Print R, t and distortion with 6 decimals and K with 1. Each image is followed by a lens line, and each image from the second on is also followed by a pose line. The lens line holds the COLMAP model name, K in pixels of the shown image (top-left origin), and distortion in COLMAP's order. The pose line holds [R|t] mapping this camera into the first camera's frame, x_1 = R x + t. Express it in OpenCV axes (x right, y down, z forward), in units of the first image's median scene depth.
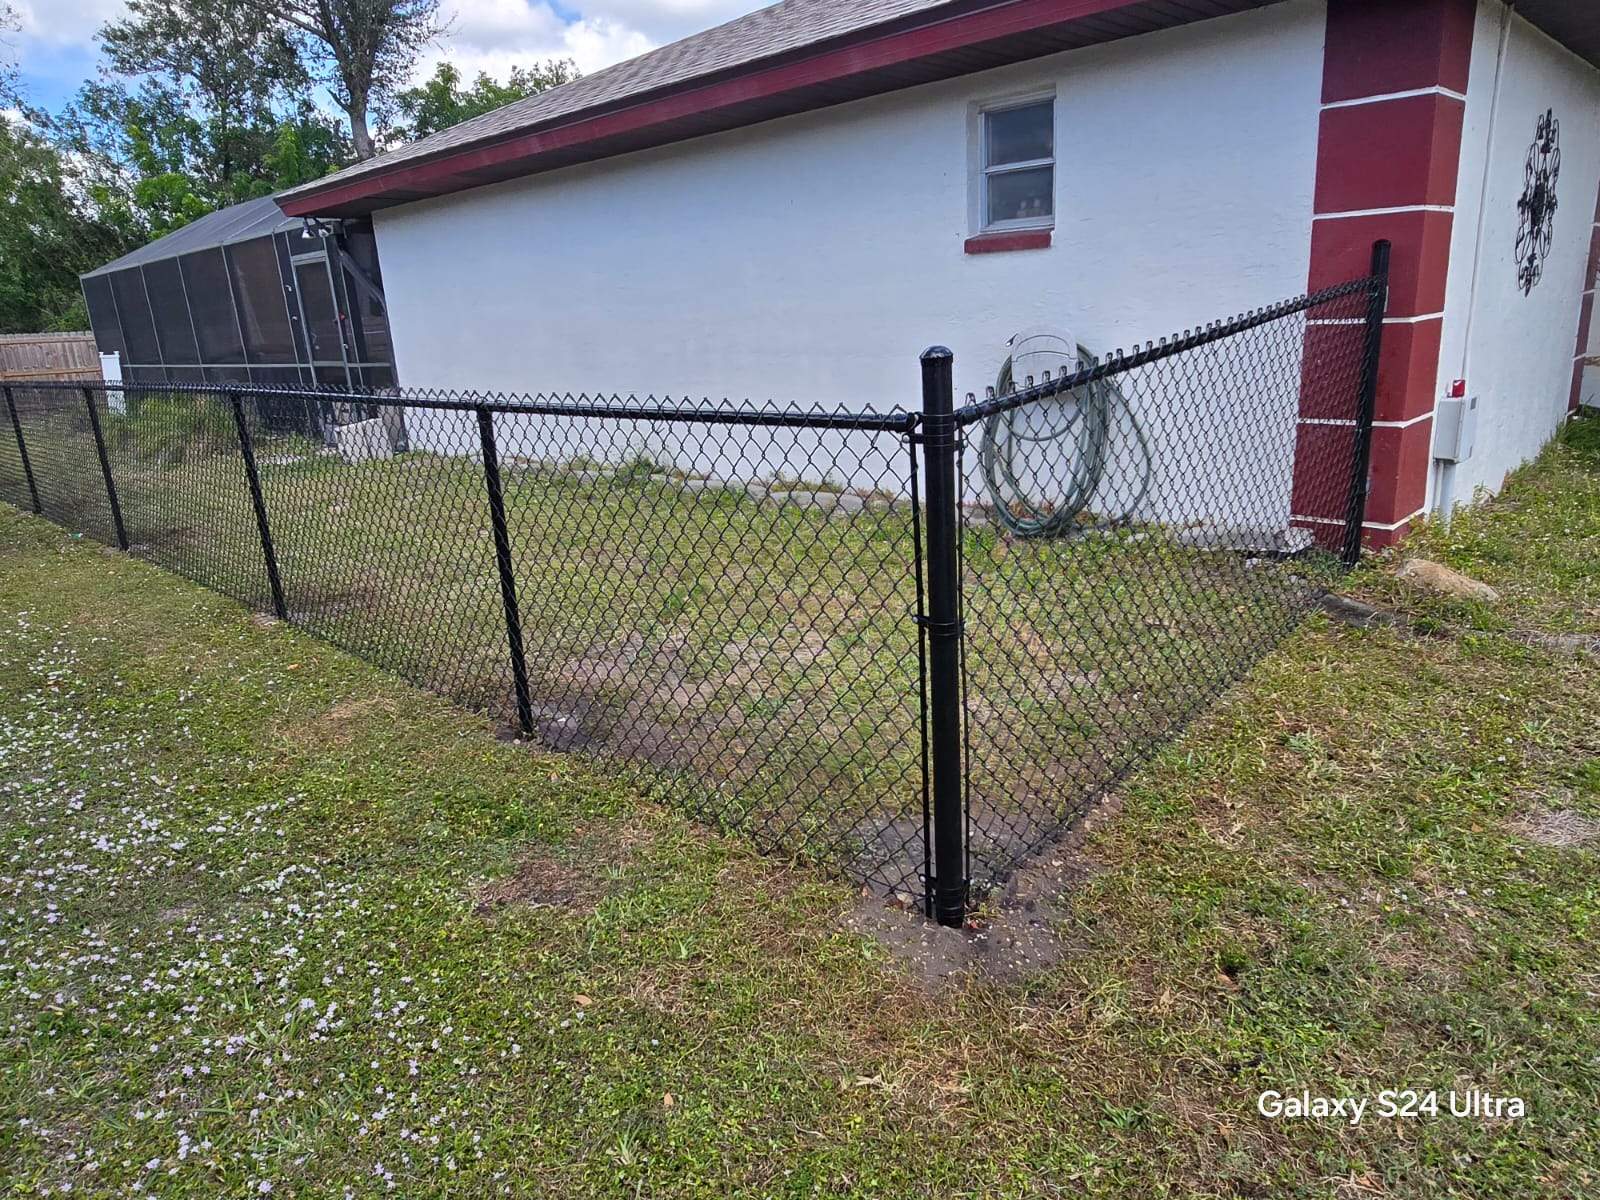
lens RADIAL K [[1033.9, 0, 810.2], [0, 1033.9, 605.0], [0, 0, 1]] dist [0.002222, -0.001340]
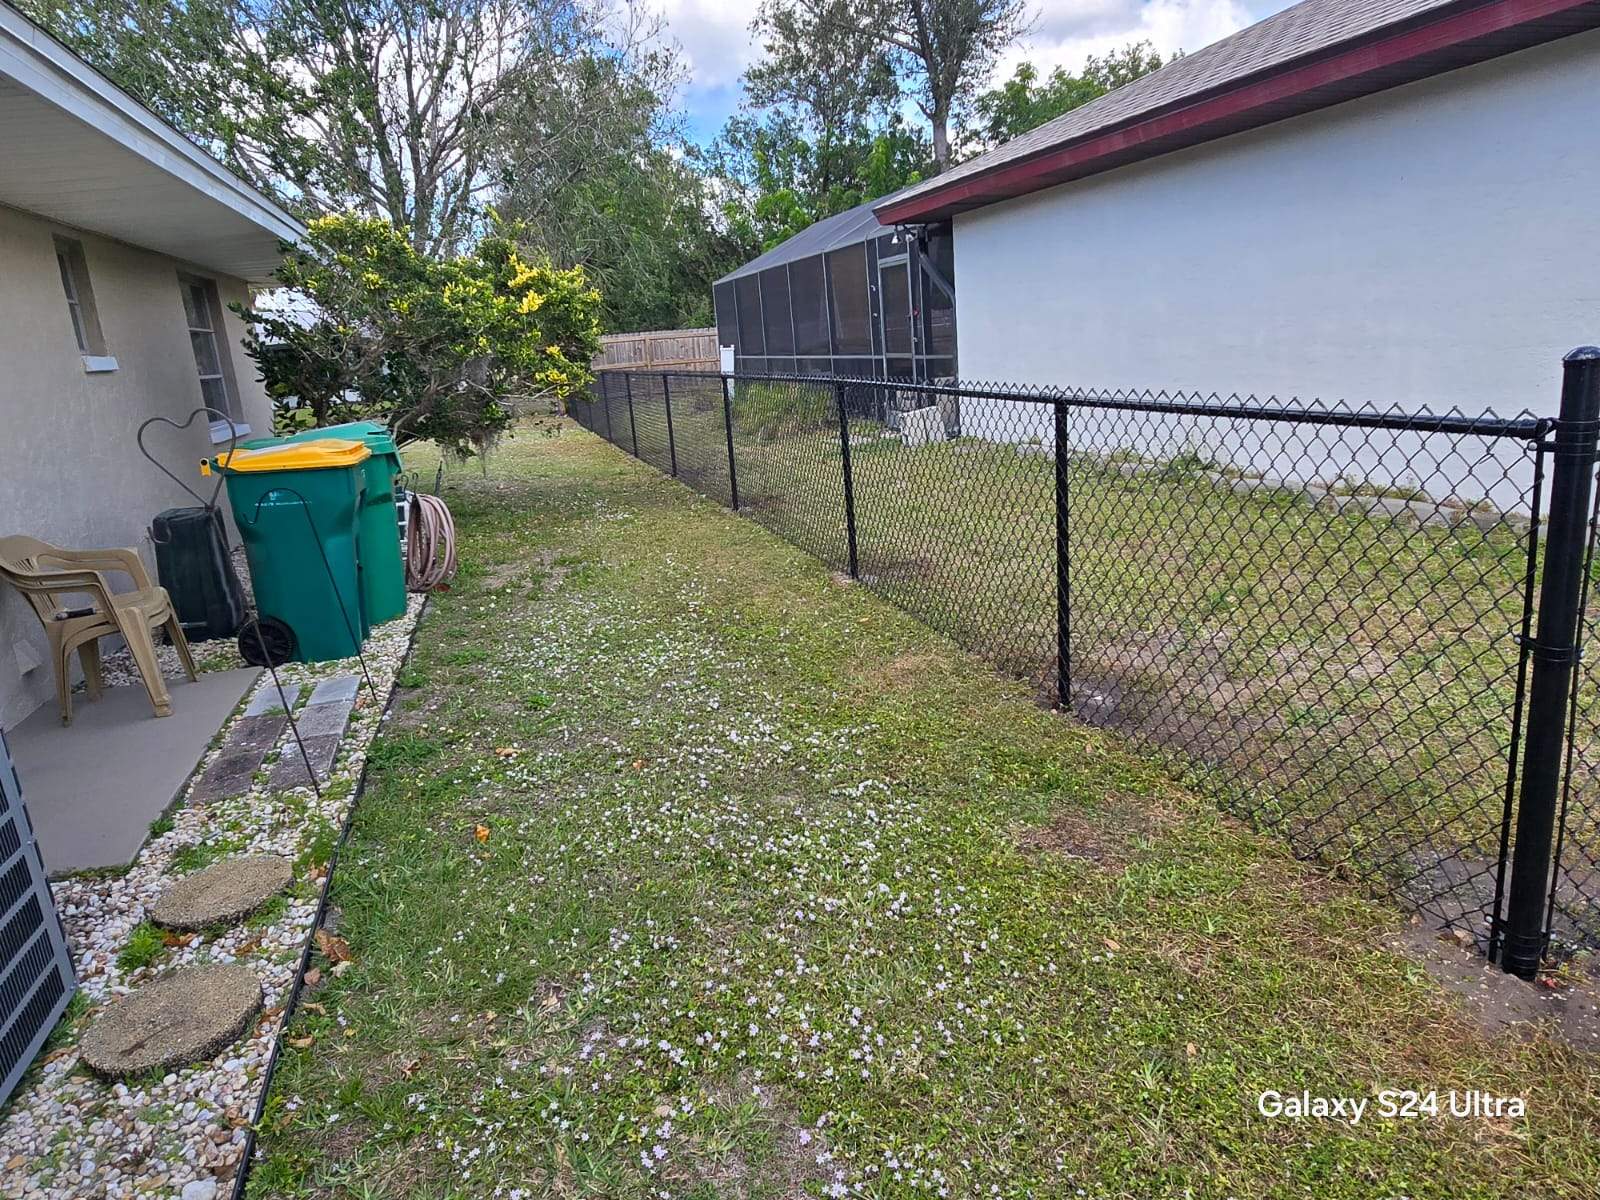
lens RADIAL K [[1033.9, 0, 810.2], [0, 1033.9, 605.0], [0, 0, 1]] dist [0.002222, -0.001340]
pose [[0.878216, 0.110322, -0.465365, -0.022296], [-0.105975, 0.993732, 0.035588, 0.013495], [0.466375, 0.018063, 0.884403, -0.097661]]
